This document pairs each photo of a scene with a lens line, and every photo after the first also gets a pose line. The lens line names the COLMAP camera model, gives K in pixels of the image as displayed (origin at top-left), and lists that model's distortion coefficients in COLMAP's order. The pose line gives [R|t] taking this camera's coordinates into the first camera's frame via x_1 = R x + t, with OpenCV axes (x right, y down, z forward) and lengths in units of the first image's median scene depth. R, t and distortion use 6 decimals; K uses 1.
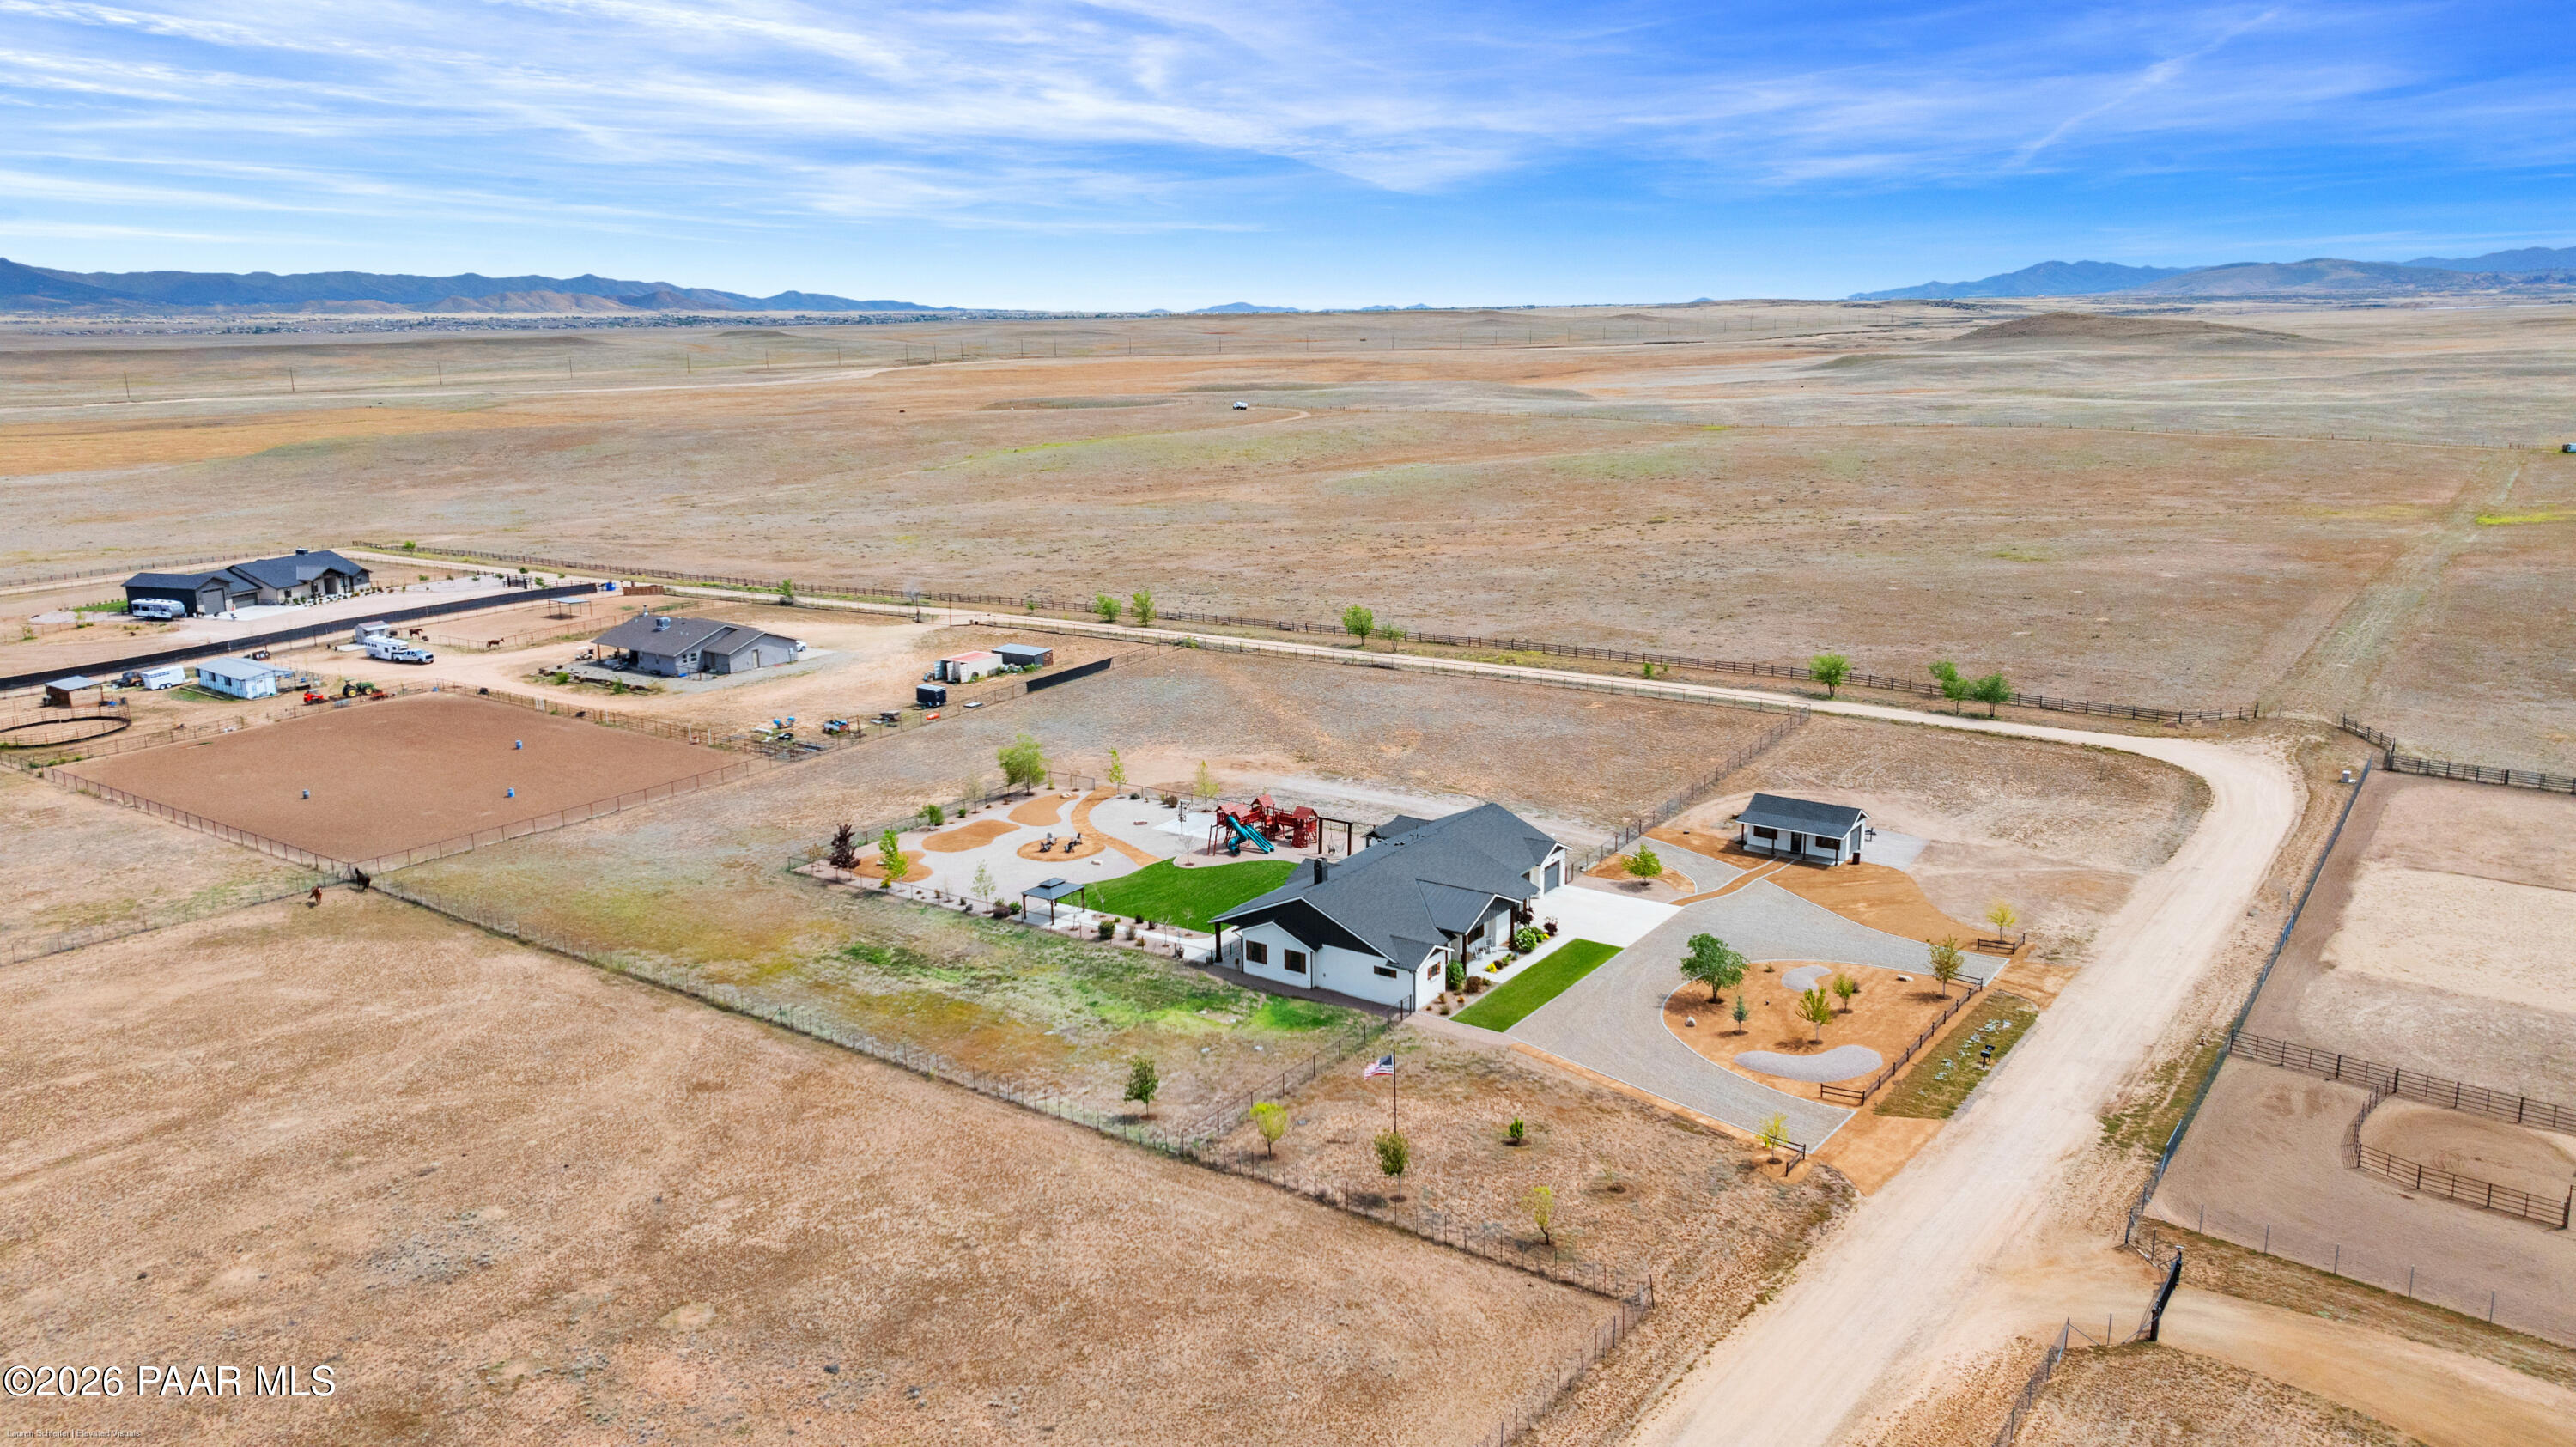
lens RADIAL K [[1821.1, 0, 1296.2], [0, 1821.1, 667.9], [0, 0, 1]] dist [-0.037634, 0.033076]
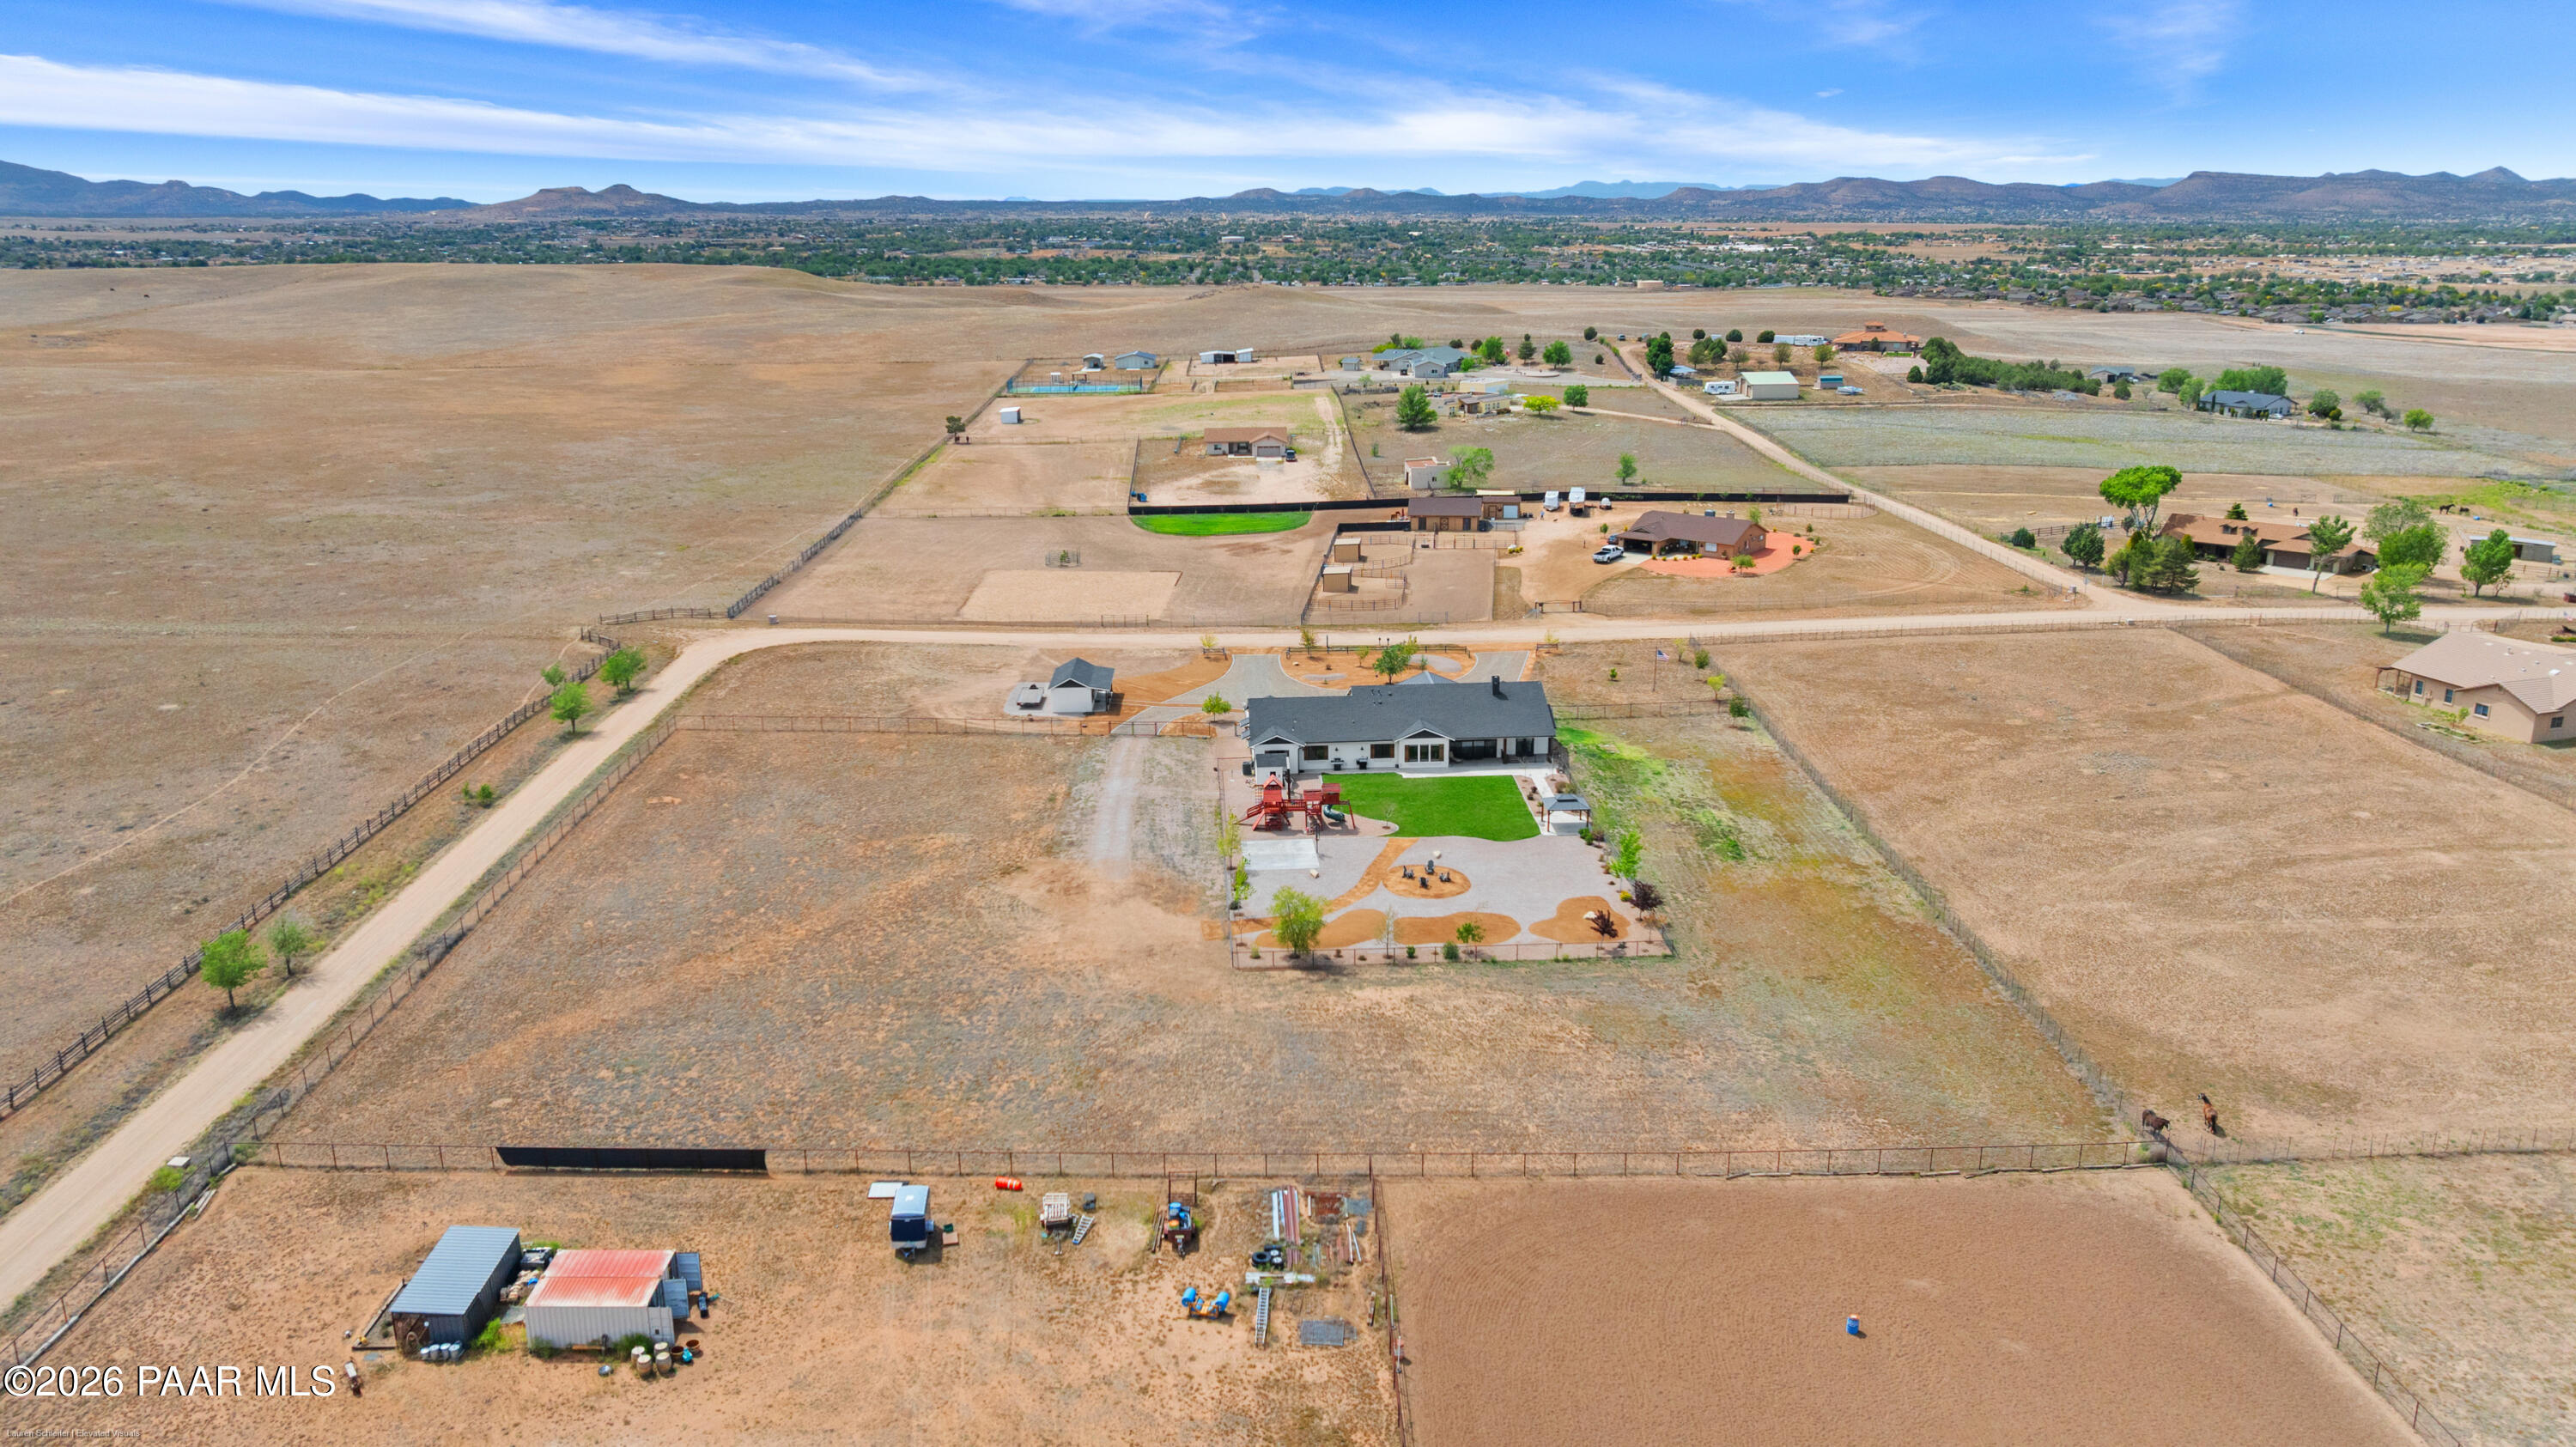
lens RADIAL K [[1821.1, 0, 1296.2], [0, 1821.1, 667.9], [0, 0, 1]] dist [-0.037634, 0.033076]
pose [[-0.618612, -0.177208, 0.765452, -1.013881], [0.167916, 0.921906, 0.349132, -0.440361], [-0.767544, 0.344509, -0.540546, 1.951073]]
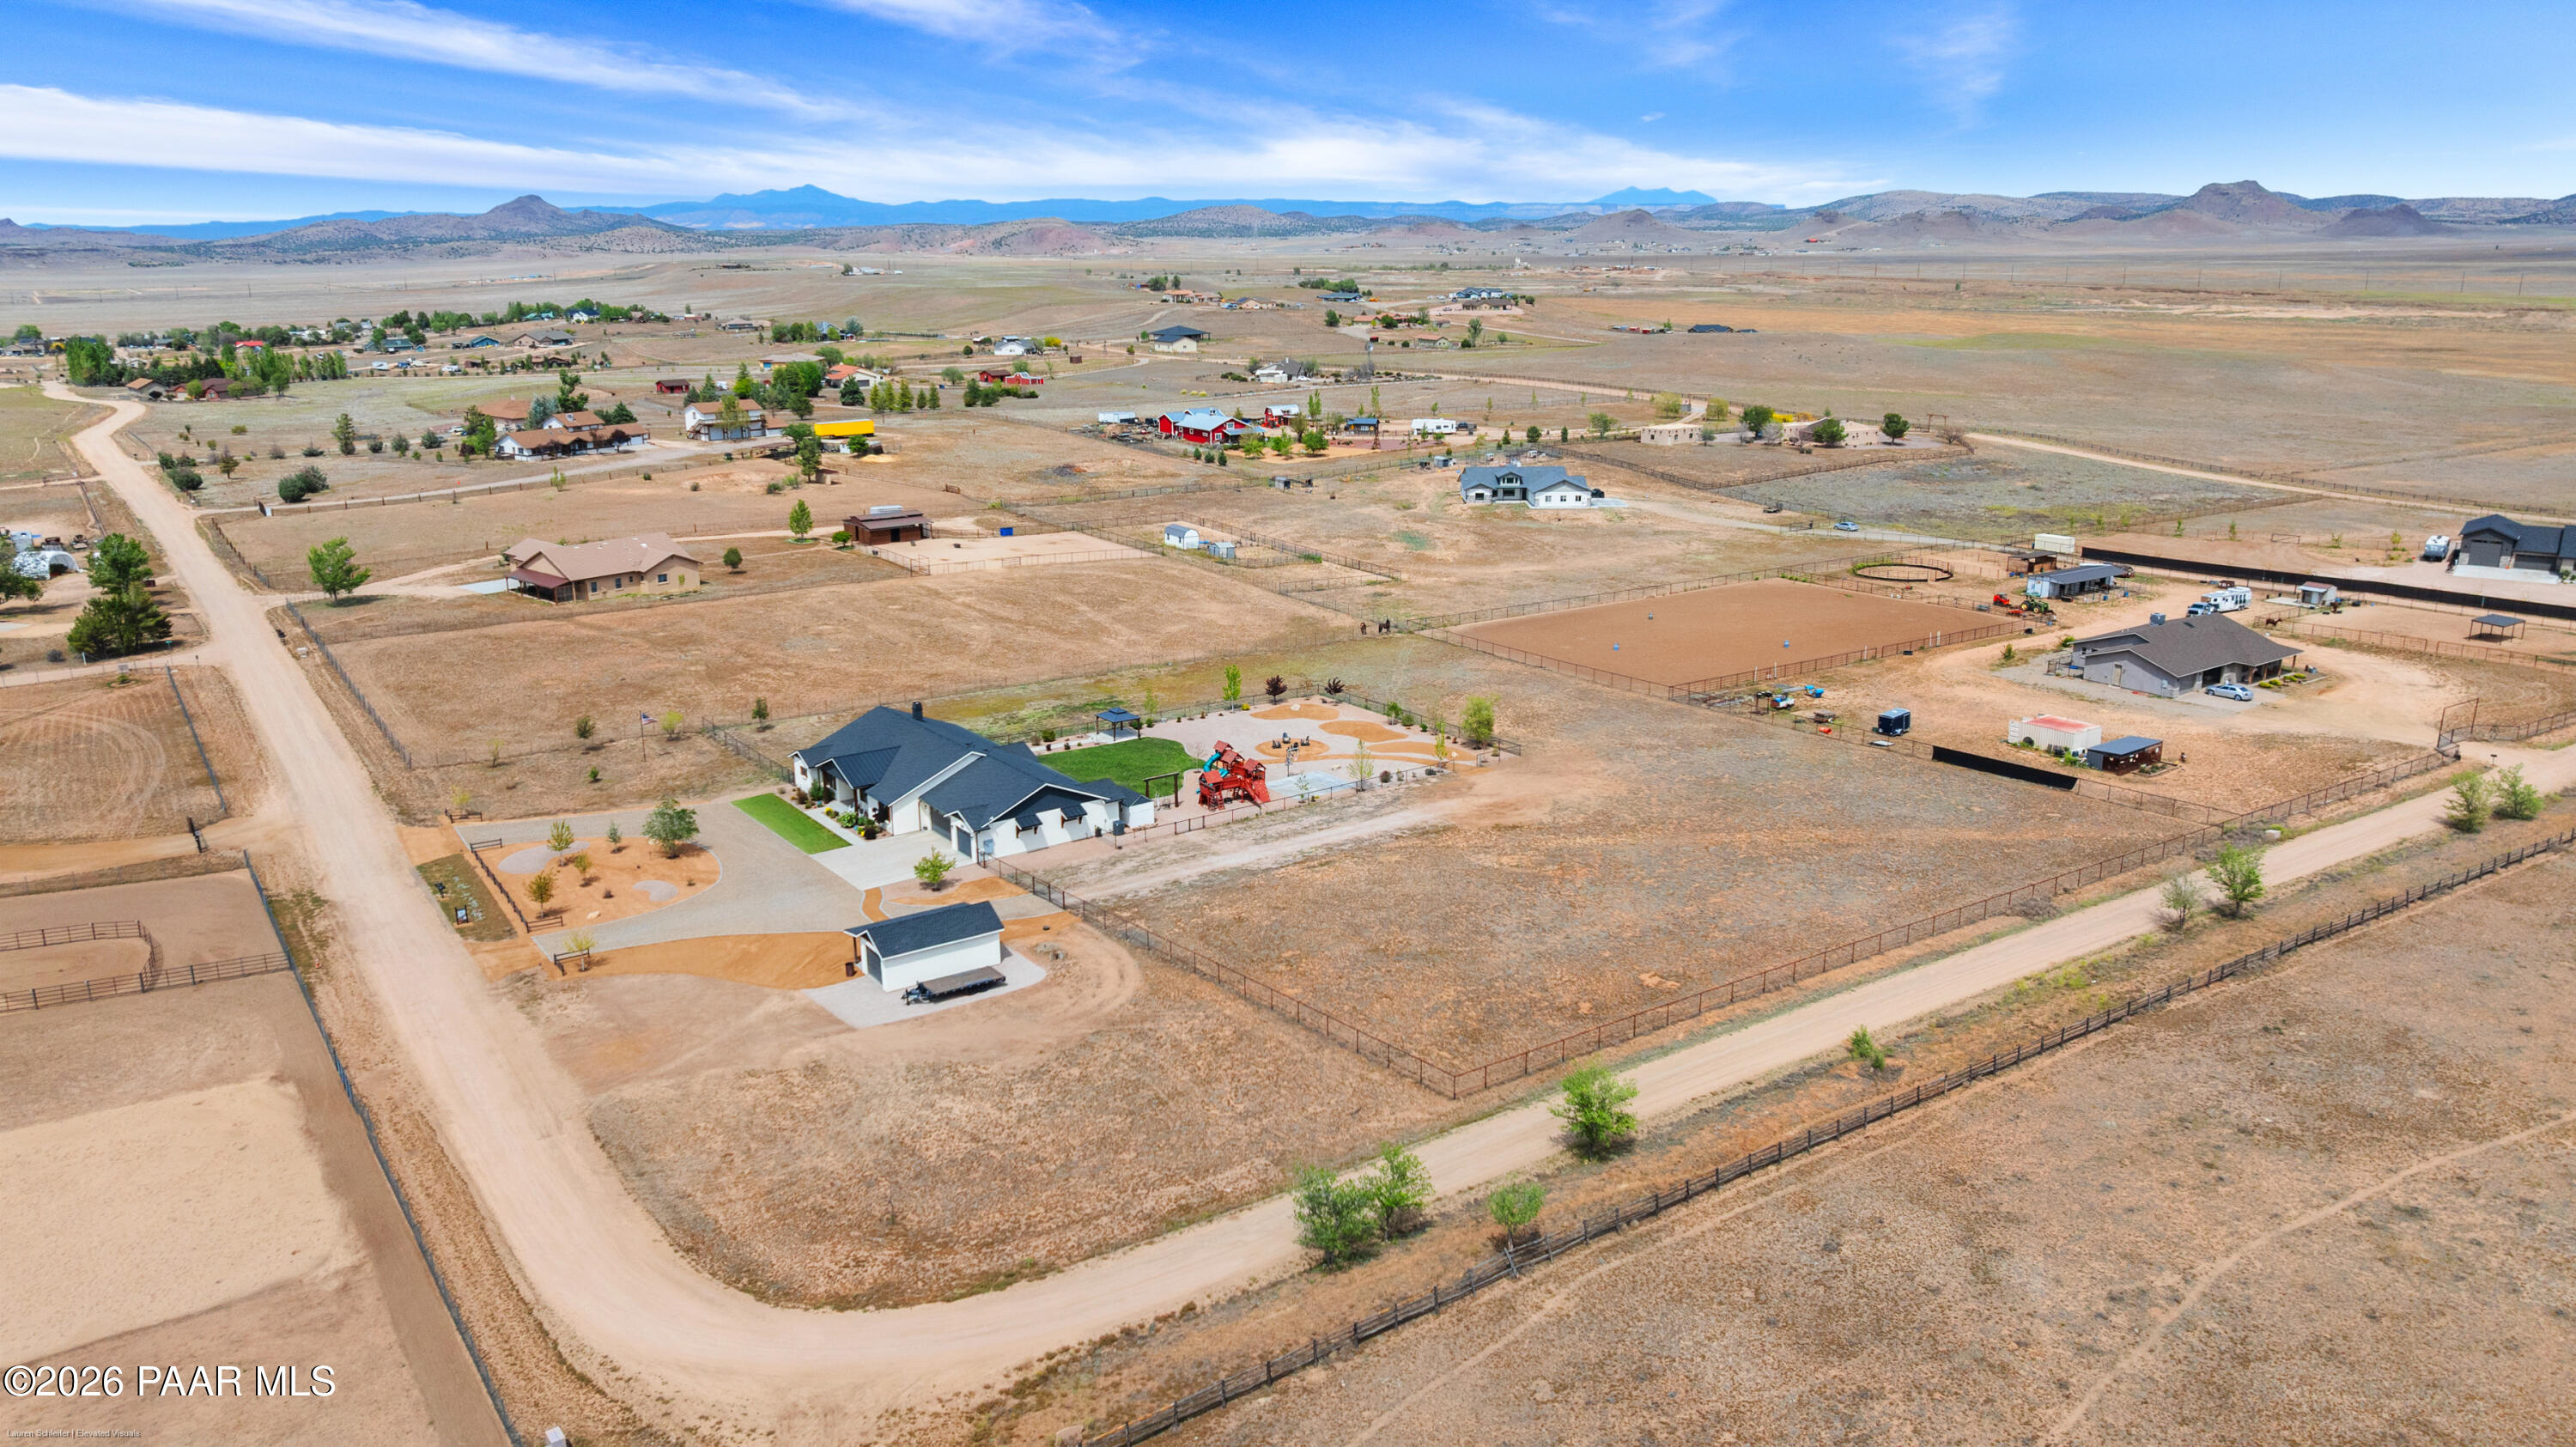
lens RADIAL K [[1821.1, 0, 1296.2], [0, 1821.1, 667.9], [0, 0, 1]] dist [-0.037634, 0.033076]
pose [[-0.318132, 0.236022, -0.918197, 1.186331], [-0.174395, 0.937418, 0.301386, -0.384430], [0.931868, 0.256010, -0.257062, 1.649196]]
